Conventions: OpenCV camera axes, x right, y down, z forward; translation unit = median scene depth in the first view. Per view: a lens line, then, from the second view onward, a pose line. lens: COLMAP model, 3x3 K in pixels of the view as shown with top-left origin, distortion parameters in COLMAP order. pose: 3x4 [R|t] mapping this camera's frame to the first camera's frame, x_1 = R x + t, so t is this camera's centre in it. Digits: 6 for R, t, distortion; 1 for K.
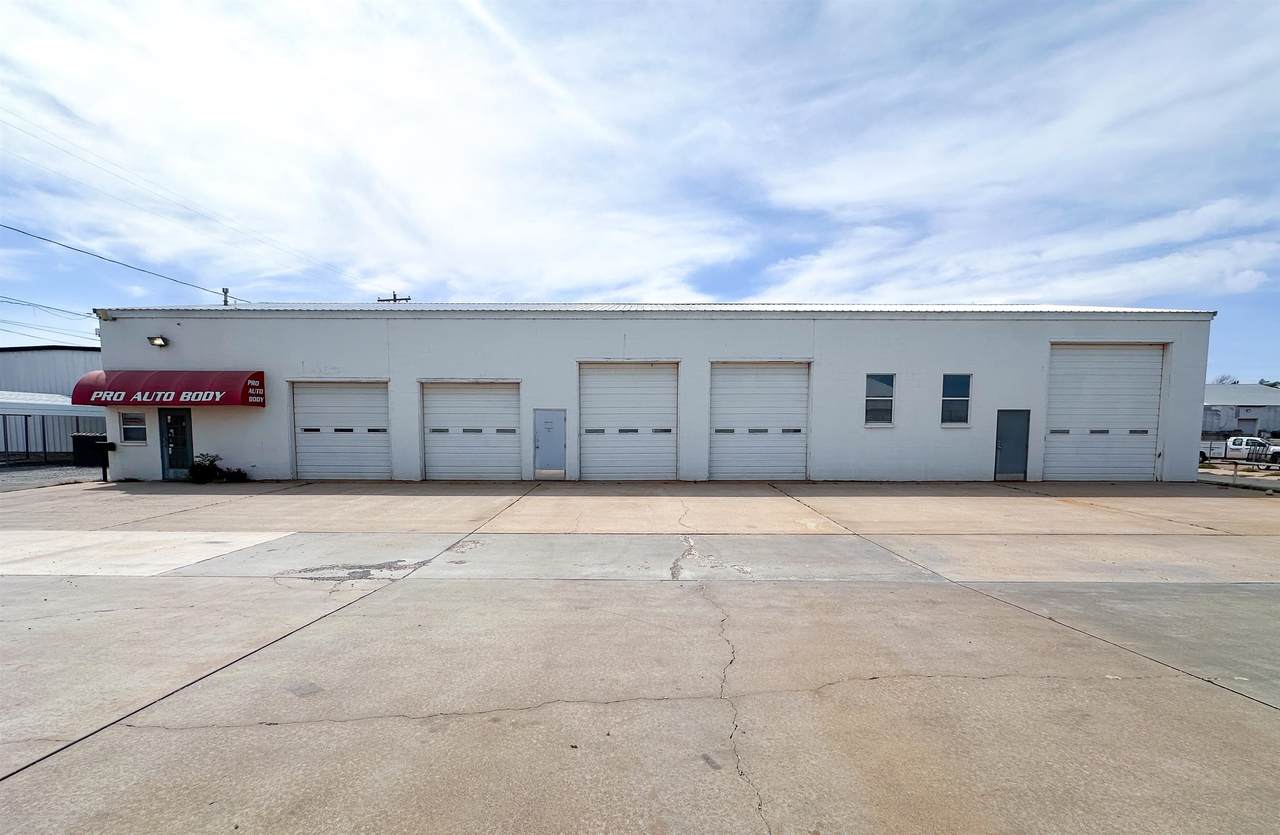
lens RADIAL K [[599.3, 0, 639.9], [0, 599.3, 475.7], [0, 0, 1]] dist [-0.005718, -0.001579]
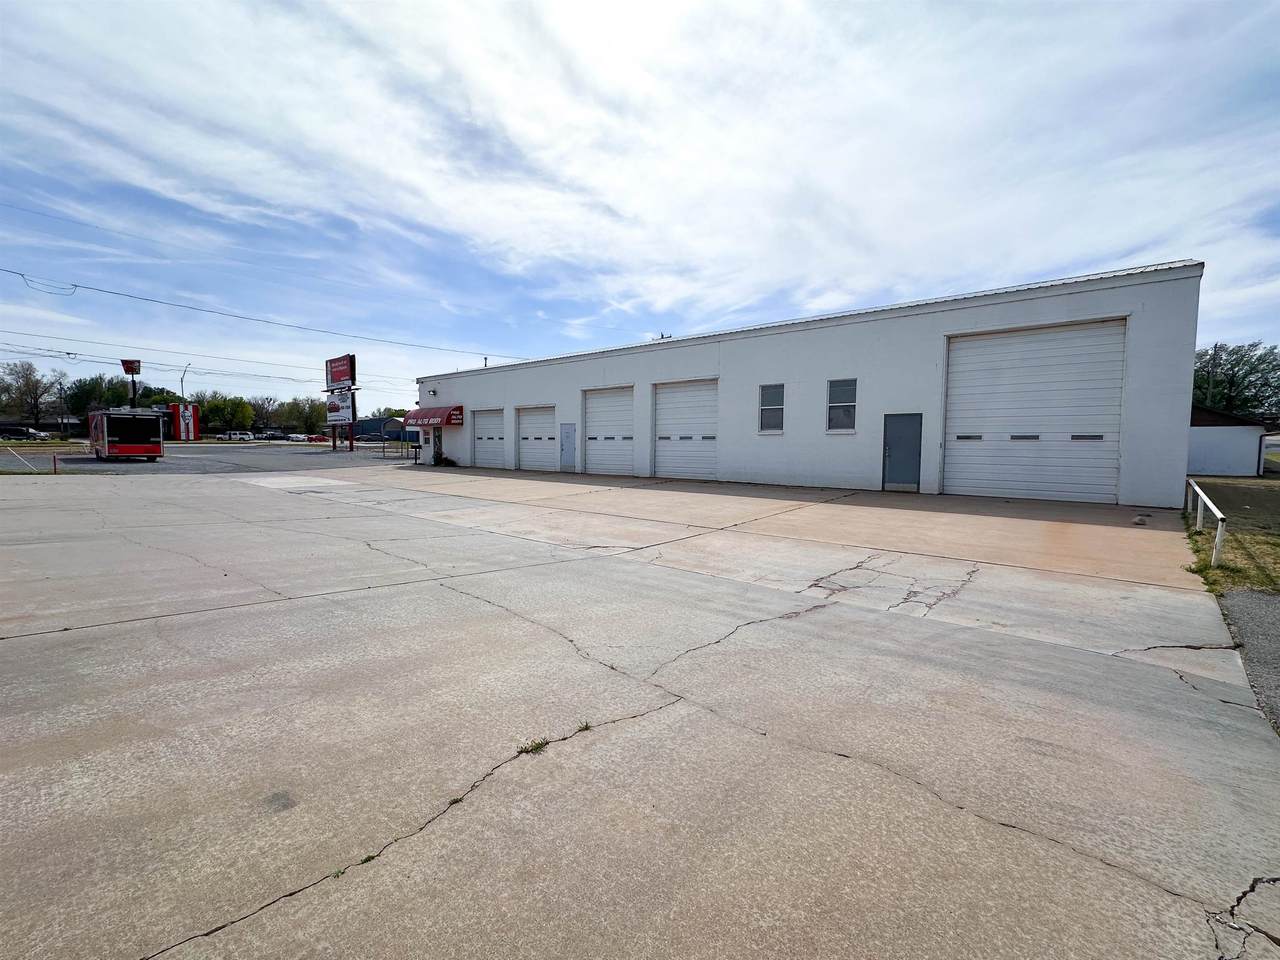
lens RADIAL K [[593.7, 0, 639.3], [0, 593.7, 505.0], [0, 0, 1]] dist [0.000303, 0.000343]
pose [[0.726000, 0.073823, -0.683721, 0.976959], [-0.049895, 0.997256, 0.054696, -0.000333], [0.685883, -0.005595, 0.727691, 0.058642]]
